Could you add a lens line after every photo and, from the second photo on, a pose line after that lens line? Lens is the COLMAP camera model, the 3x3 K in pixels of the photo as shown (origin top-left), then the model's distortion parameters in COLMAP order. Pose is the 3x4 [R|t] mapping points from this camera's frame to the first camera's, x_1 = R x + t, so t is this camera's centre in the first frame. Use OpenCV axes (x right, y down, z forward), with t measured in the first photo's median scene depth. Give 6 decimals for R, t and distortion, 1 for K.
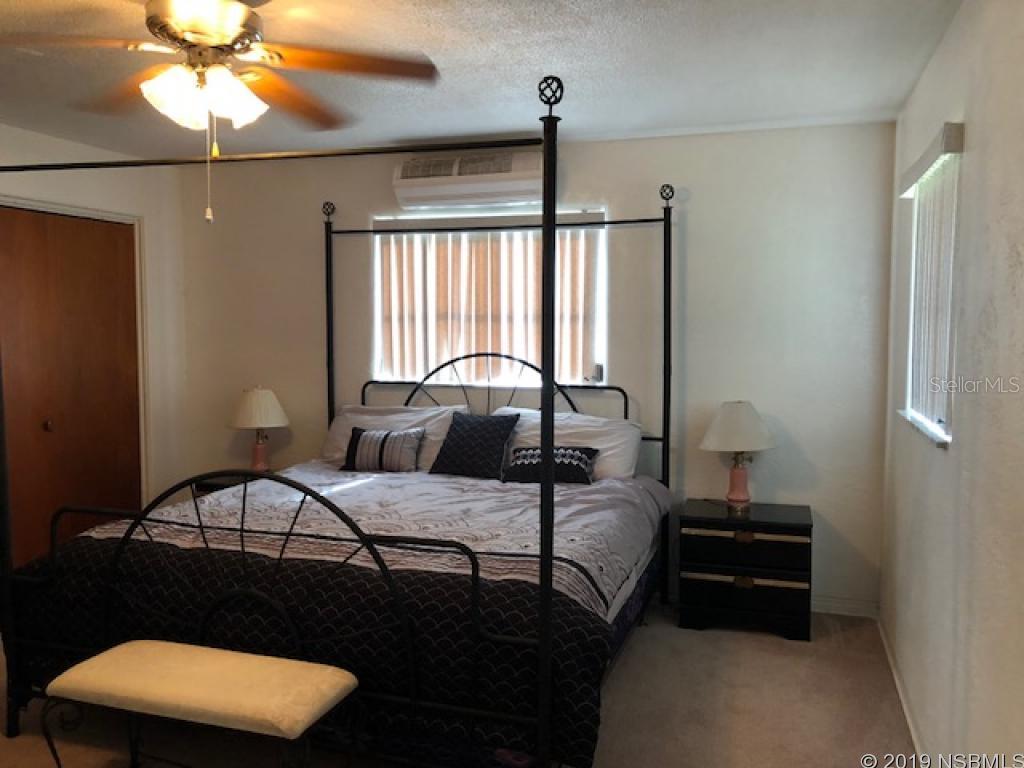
lens RADIAL K [[826.9, 0, 517.1], [0, 826.9, 381.7], [0, 0, 1]] dist [0.015192, -0.043459]
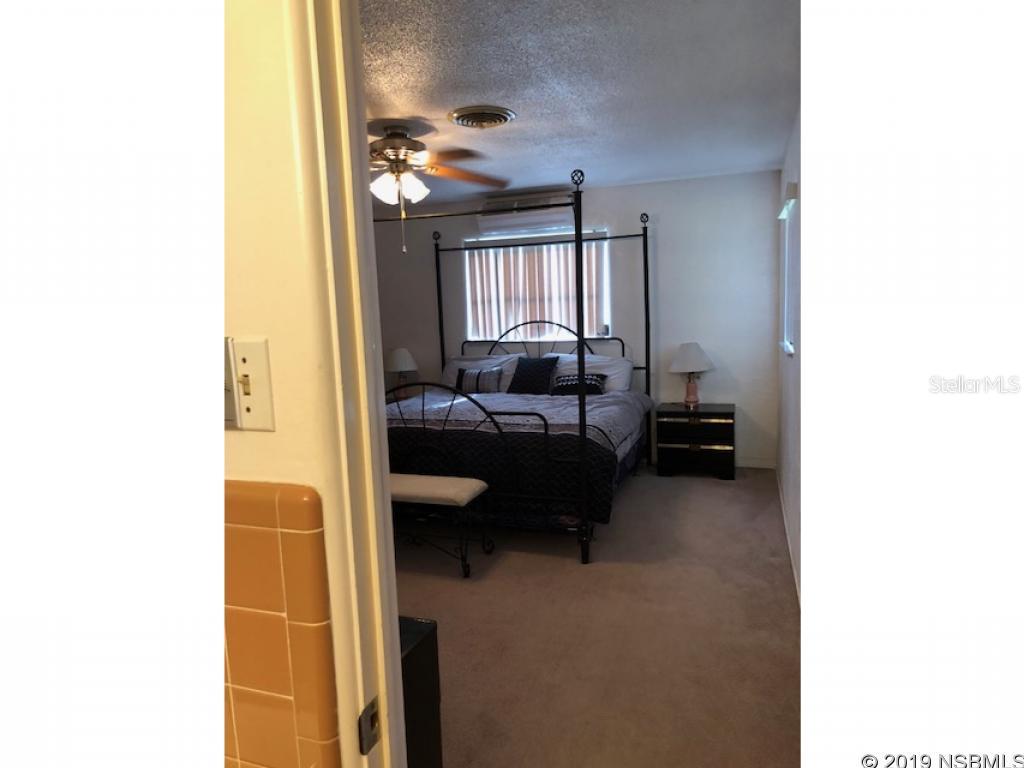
lens RADIAL K [[639.9, 0, 519.3], [0, 639.9, 383.8], [0, 0, 1]] dist [0.034972, -0.001408]
pose [[0.998741, -0.034362, -0.036555, -0.035684], [0.036089, 0.998211, 0.047676, 0.033771], [0.034851, -0.048935, 0.998194, -0.330479]]
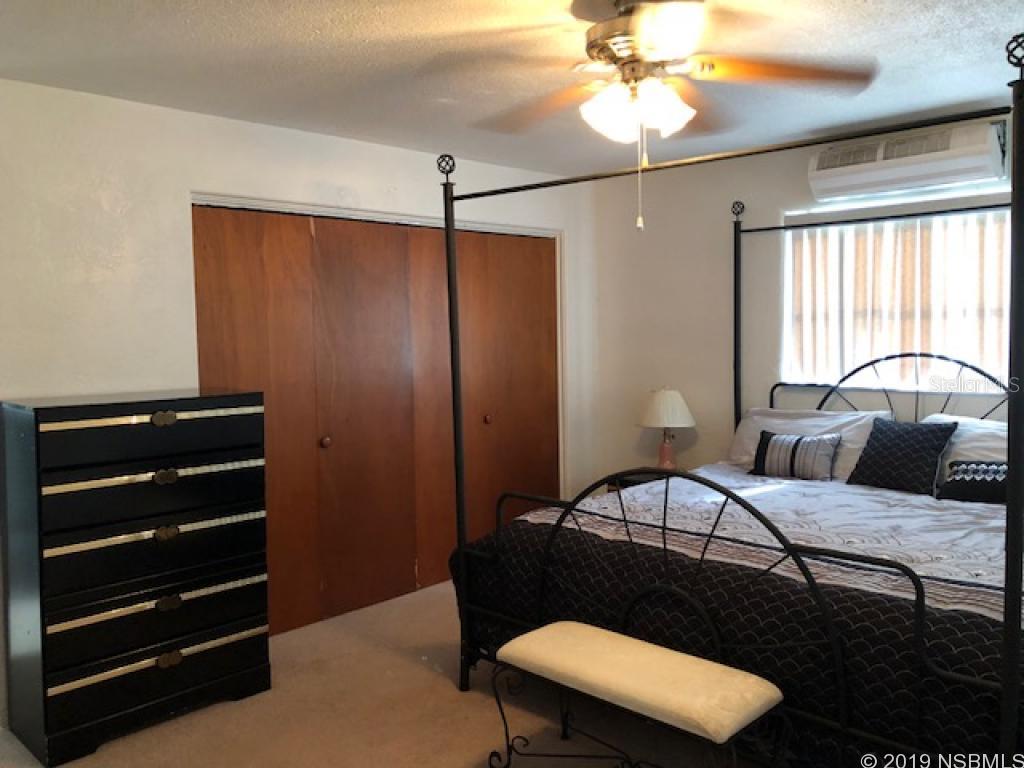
lens RADIAL K [[826.9, 0, 511.6], [0, 826.9, 380.2], [0, 0, 1]] dist [0.015192, -0.043459]
pose [[0.894097, 0.009655, -0.447770, -0.030476], [-0.010793, 0.999942, 0.000011, -0.001083], [0.447744, 0.004823, 0.894149, -0.002443]]
